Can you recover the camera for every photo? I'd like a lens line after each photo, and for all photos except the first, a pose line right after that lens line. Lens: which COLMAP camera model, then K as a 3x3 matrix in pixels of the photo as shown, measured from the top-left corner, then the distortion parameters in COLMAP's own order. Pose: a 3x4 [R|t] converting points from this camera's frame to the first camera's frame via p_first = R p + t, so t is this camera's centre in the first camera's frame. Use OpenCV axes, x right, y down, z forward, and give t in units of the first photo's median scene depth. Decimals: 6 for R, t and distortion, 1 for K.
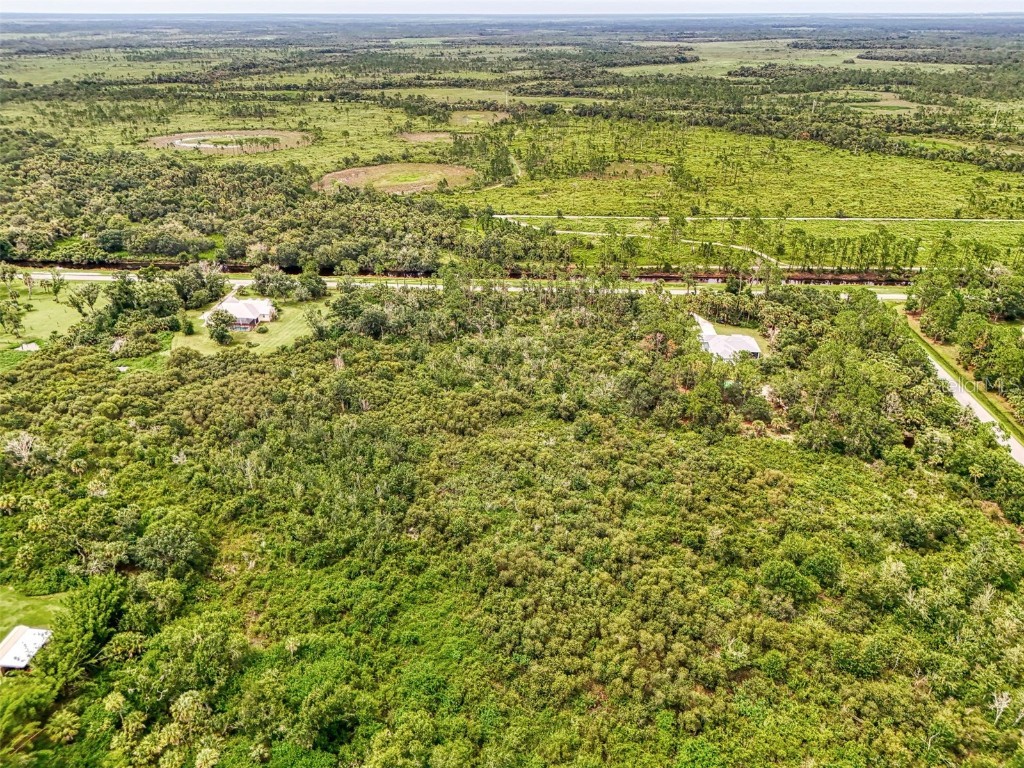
lens RADIAL K [[762.6, 0, 514.8], [0, 762.6, 385.7], [0, 0, 1]] dist [0.058739, -0.056676]
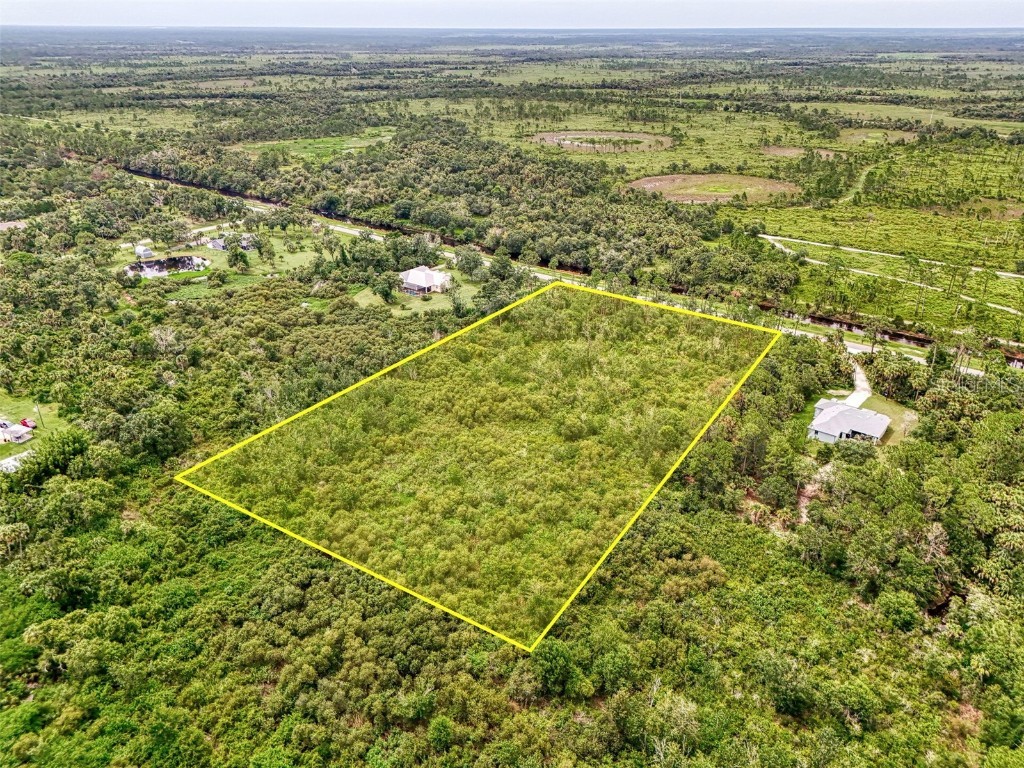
lens RADIAL K [[762.6, 0, 511.4], [0, 762.6, 380.3], [0, 0, 1]] dist [0.058739, -0.056676]
pose [[0.832459, 0.236422, -0.501115, 0.165448], [-0.246782, 0.967945, 0.046711, -0.018055], [0.496095, 0.084782, 0.864119, 0.055464]]
